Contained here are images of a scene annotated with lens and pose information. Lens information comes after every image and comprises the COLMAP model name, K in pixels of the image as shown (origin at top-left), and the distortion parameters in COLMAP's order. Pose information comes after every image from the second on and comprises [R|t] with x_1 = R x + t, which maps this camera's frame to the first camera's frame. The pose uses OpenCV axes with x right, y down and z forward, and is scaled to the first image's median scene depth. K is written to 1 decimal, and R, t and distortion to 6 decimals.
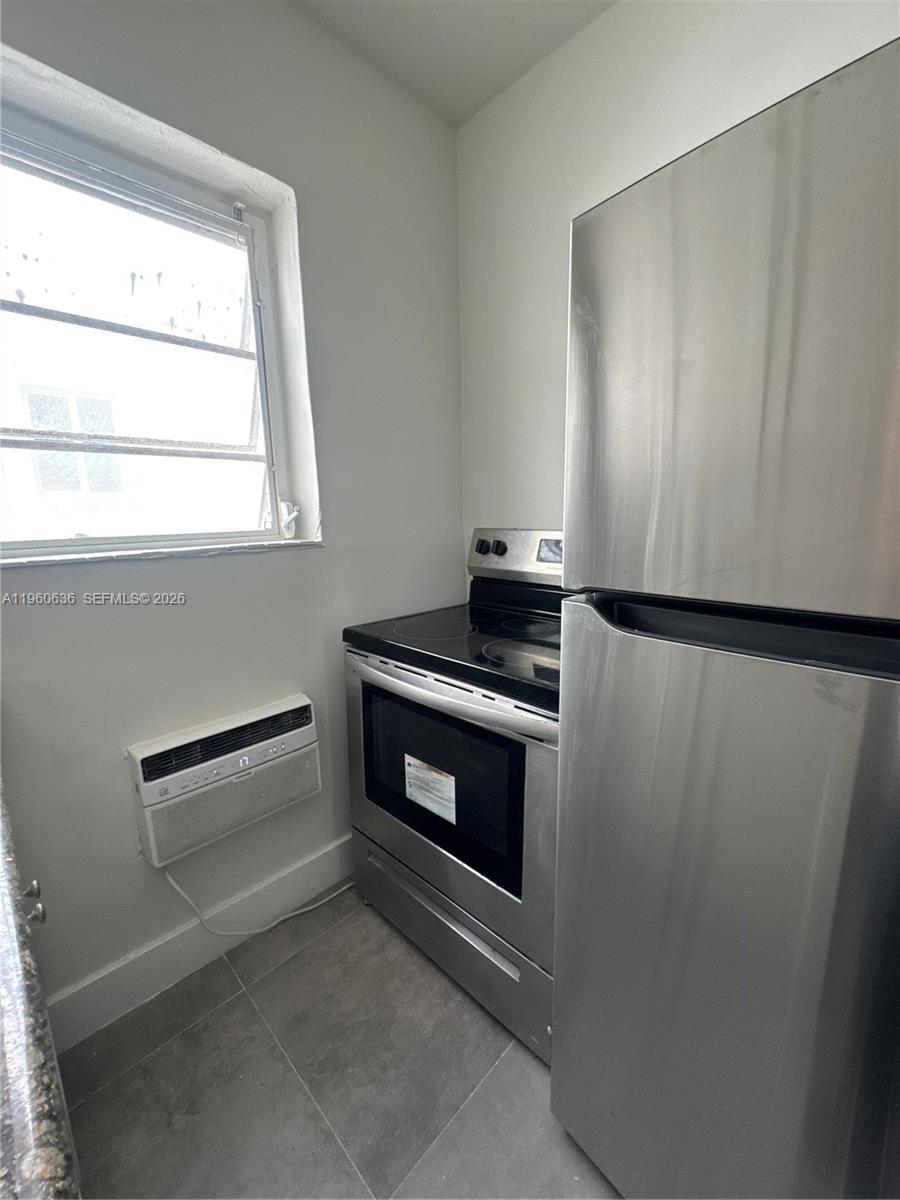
lens RADIAL K [[490.1, 0, 450.8], [0, 490.1, 597.1], [0, 0, 1]] dist [-0.001516, -0.000189]
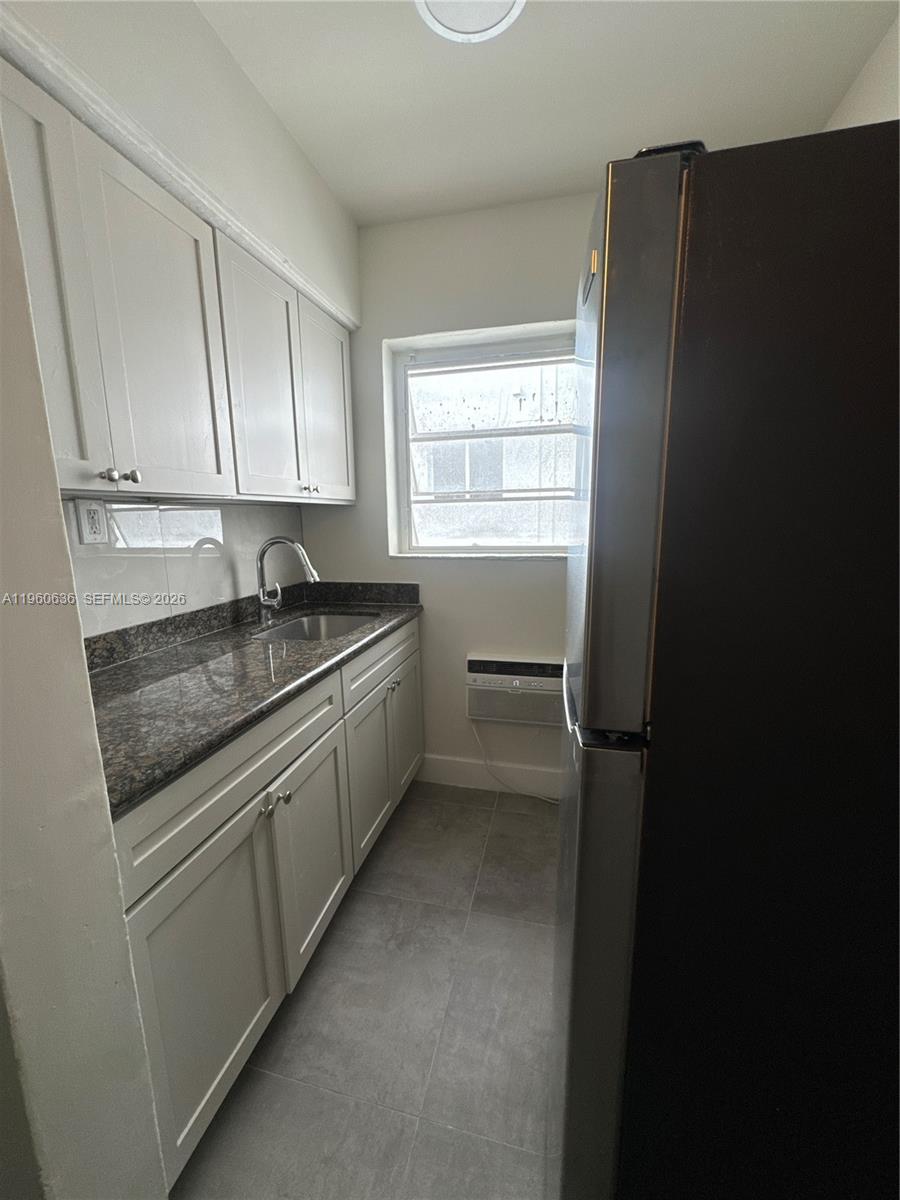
lens RADIAL K [[490.1, 0, 449.9], [0, 490.1, 603.2], [0, 0, 1]] dist [-0.001516, -0.000189]
pose [[0.517486, 0.164188, -0.839792, 0.905322], [-0.148251, 0.983780, 0.100987, -0.077597], [0.842752, 0.072241, 0.533433, -0.123908]]
